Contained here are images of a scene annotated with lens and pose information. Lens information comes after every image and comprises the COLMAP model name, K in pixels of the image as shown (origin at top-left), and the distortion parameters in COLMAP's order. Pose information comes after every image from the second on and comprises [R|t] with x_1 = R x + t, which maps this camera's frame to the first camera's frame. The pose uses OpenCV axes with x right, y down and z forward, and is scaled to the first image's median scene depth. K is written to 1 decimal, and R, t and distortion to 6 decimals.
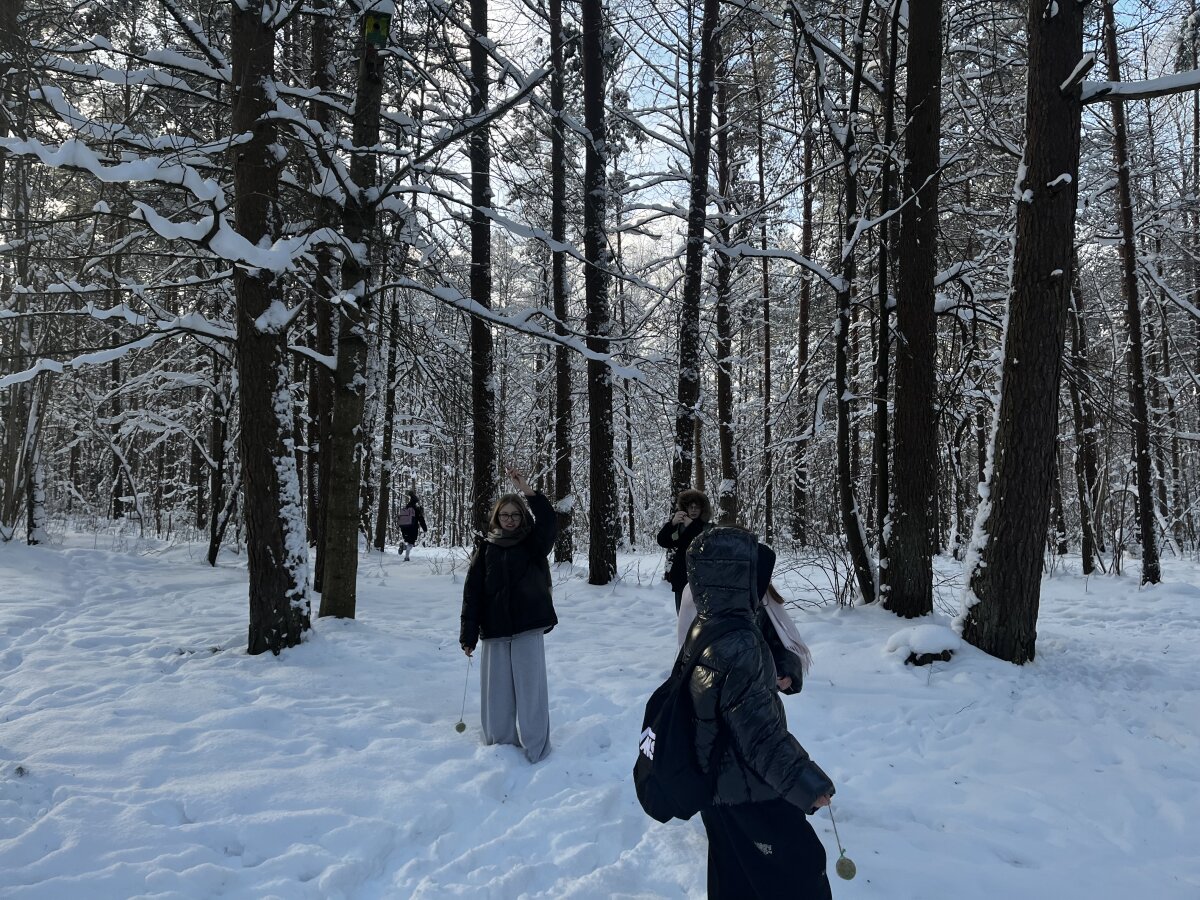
lens RADIAL K [[885.4, 0, 600.0], [0, 885.4, 450.0], [0, 0, 1]] dist [0.078640, -0.108241]
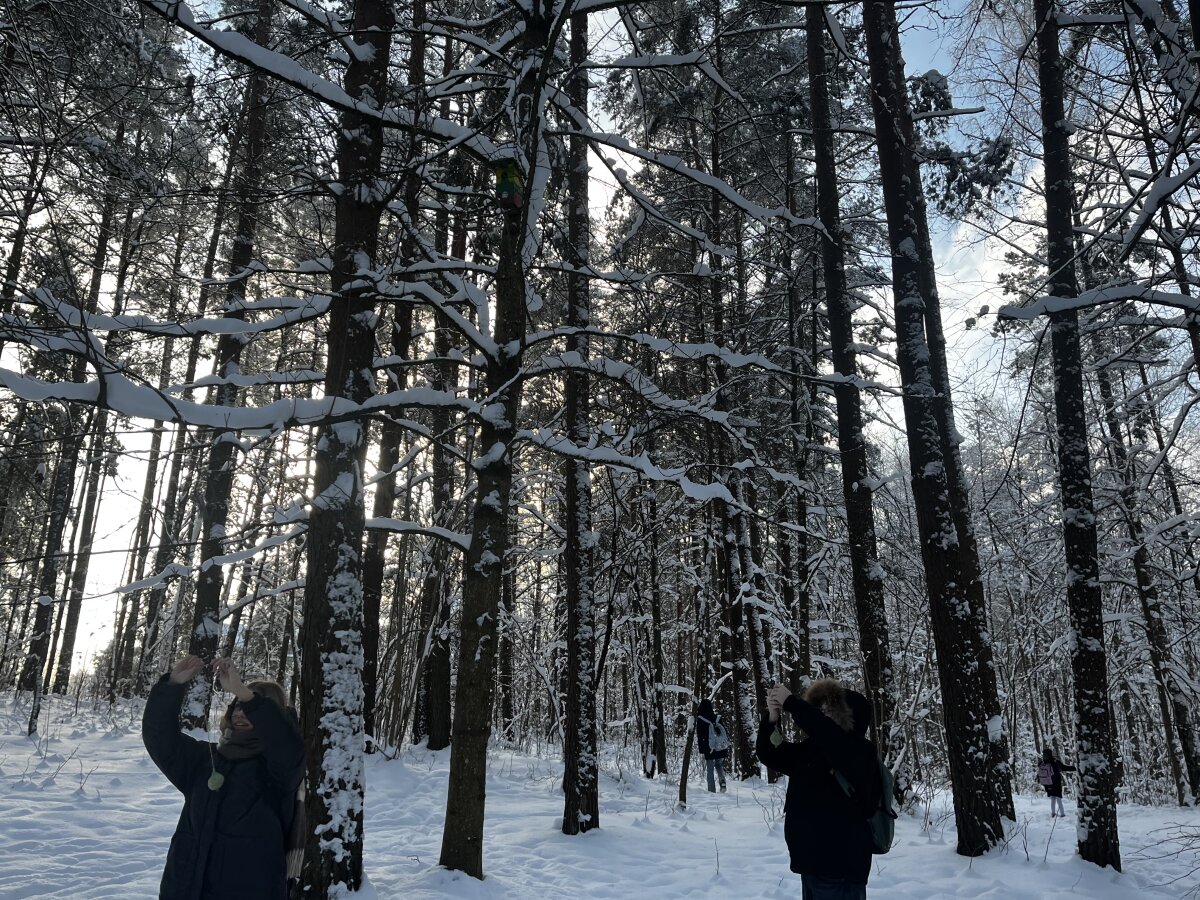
lens RADIAL K [[885.4, 0, 600.0], [0, 885.4, 450.0], [0, 0, 1]] dist [0.078640, -0.108241]
pose [[0.833559, -0.164820, -0.527270, 0.323334], [0.033623, 0.967822, -0.249378, 0.040850], [0.551406, 0.190143, 0.812279, 0.417769]]
